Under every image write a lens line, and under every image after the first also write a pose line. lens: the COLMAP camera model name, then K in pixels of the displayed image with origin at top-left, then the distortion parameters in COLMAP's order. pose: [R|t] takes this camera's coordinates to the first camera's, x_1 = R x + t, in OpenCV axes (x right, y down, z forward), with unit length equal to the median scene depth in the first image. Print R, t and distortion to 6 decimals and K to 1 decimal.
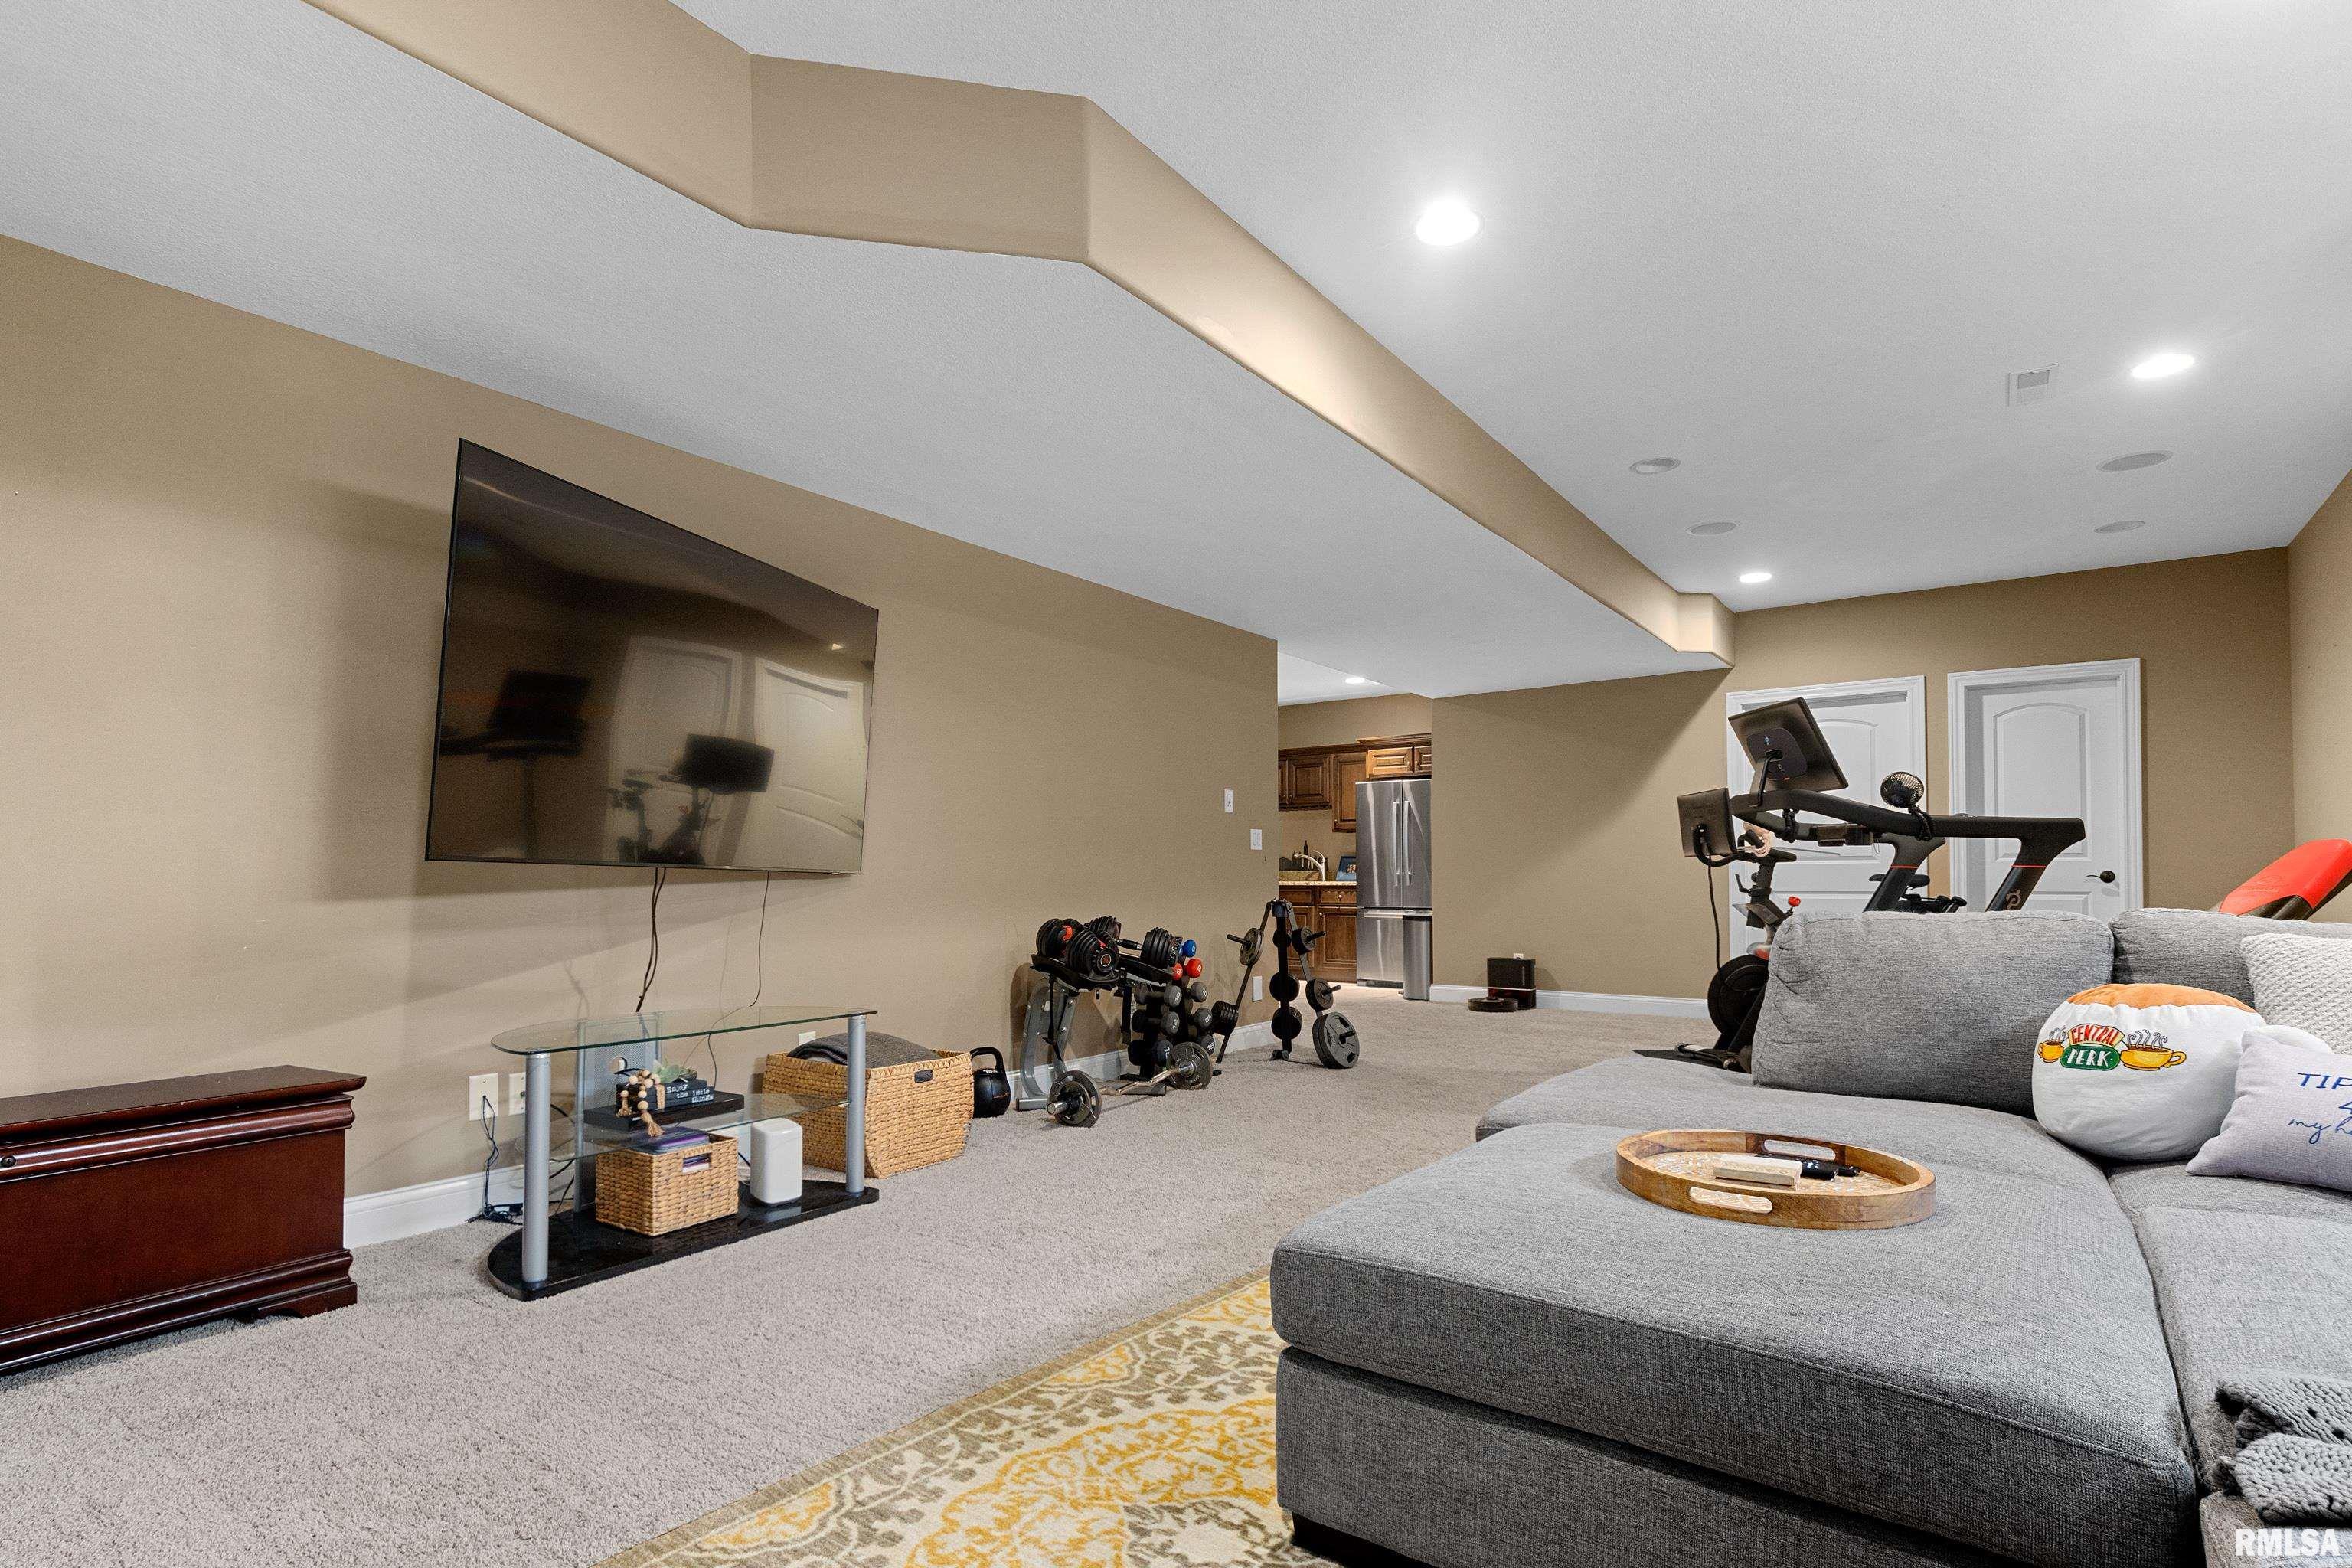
lens RADIAL K [[1180.8, 0, 1180.0], [0, 1180.8, 855.0], [0, 0, 1]] dist [0.000337, -0.000175]
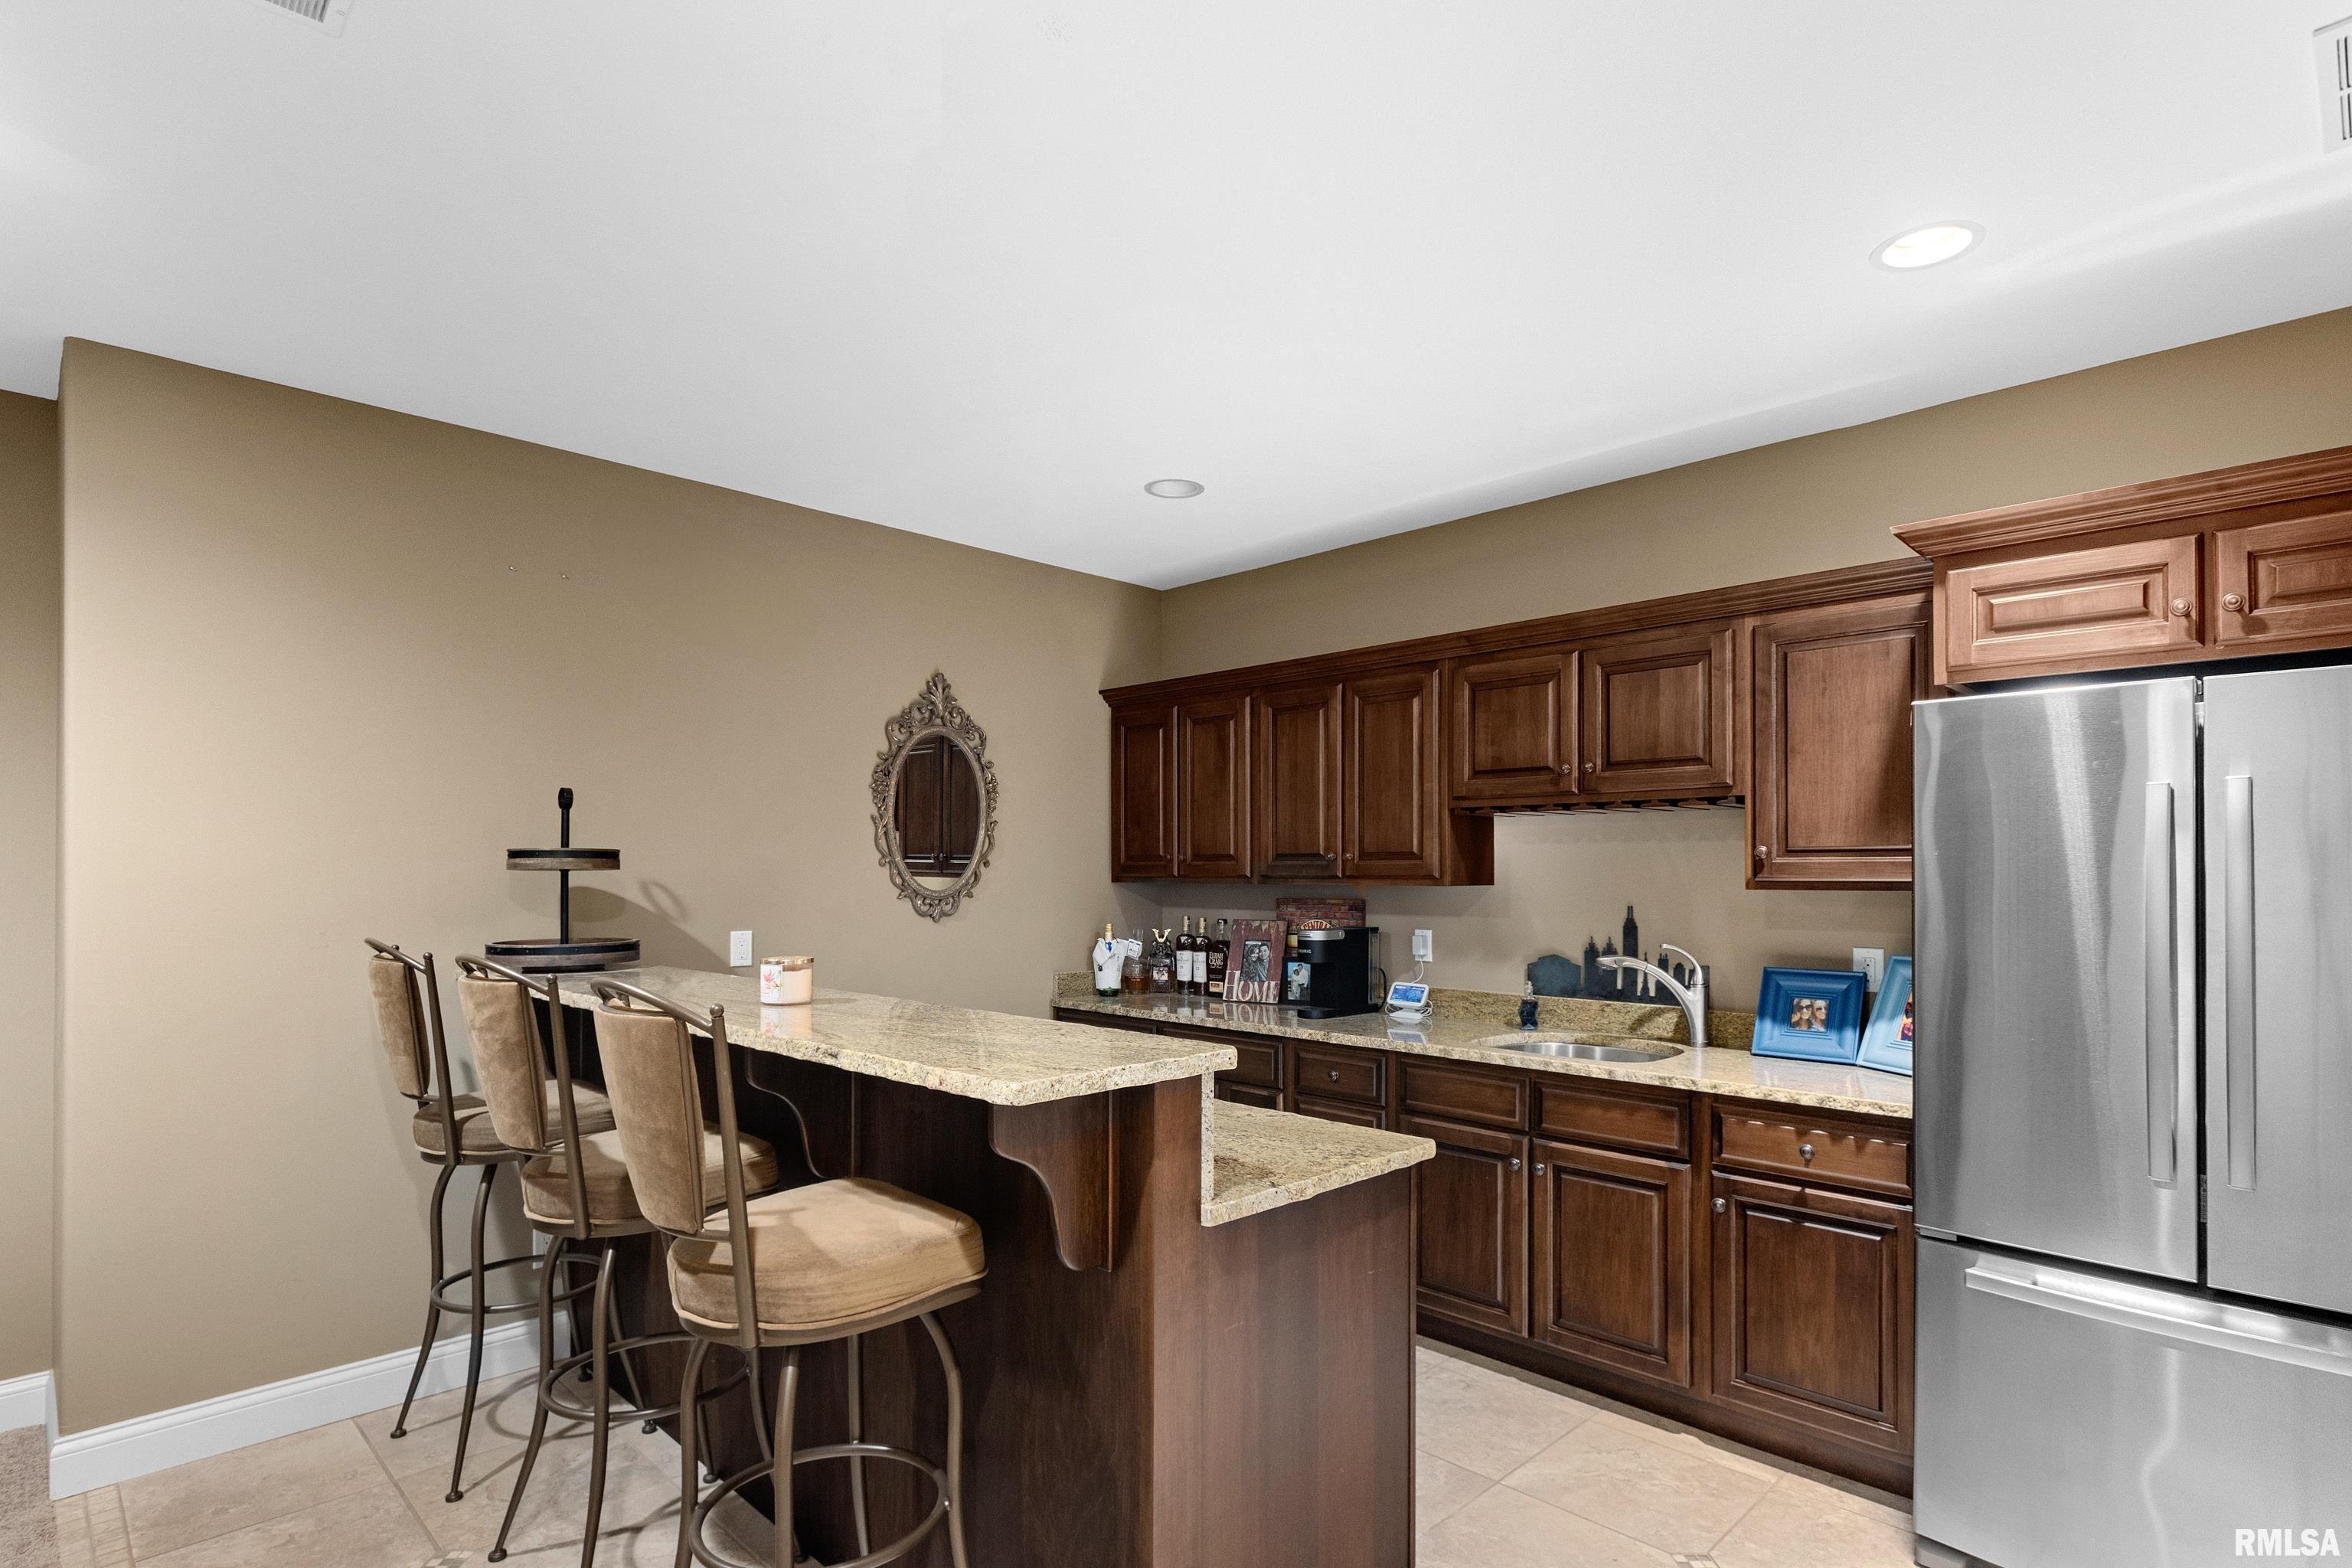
lens RADIAL K [[1173.6, 0, 1171.3], [0, 1173.6, 862.8], [0, 0, 1]] dist [0.004583, -0.000154]
pose [[0.985454, -0.004257, -0.169892, 0.106818], [0.007268, 0.999827, 0.017106, -0.085022], [0.169790, -0.018092, 0.985314, 1.851846]]
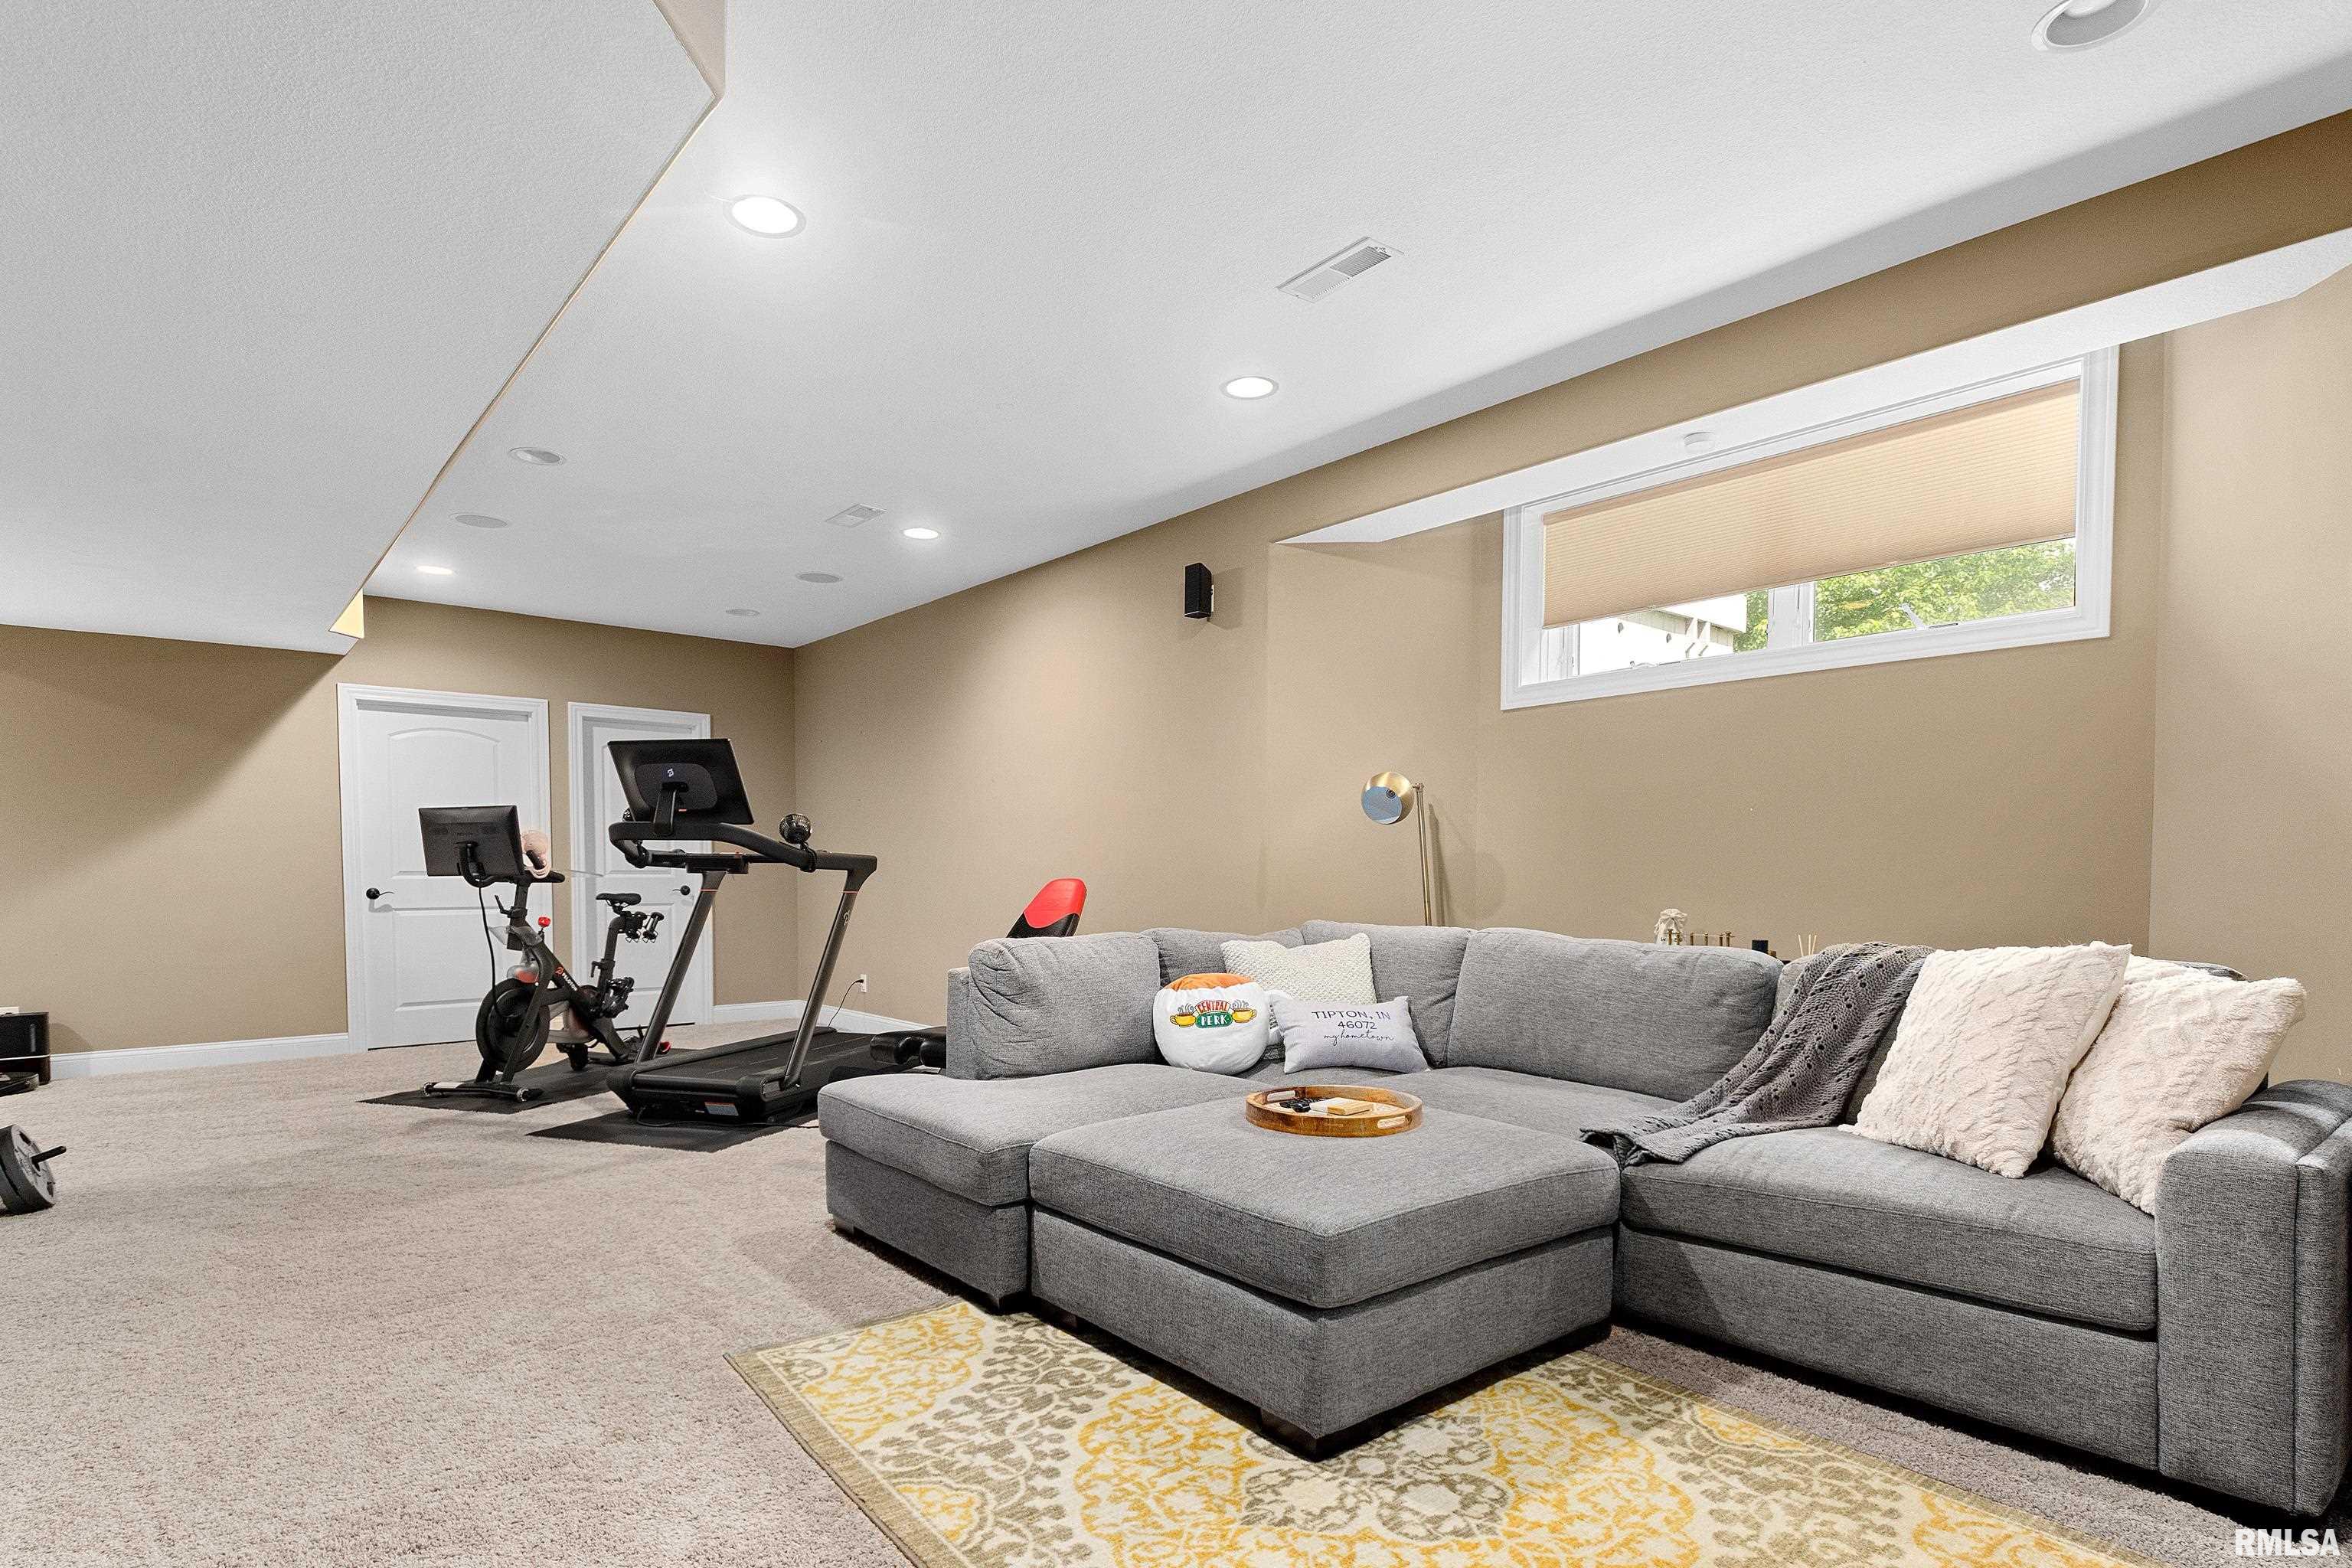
lens RADIAL K [[1196.1, 0, 1171.8], [0, 1196.1, 922.0], [0, 0, 1]] dist [0.004661, 0.000263]
pose [[0.247813, -0.039381, 0.968007, -0.466752], [-0.018733, 0.998792, 0.045429, -0.023052], [-0.968627, -0.029392, 0.246776, 0.337316]]
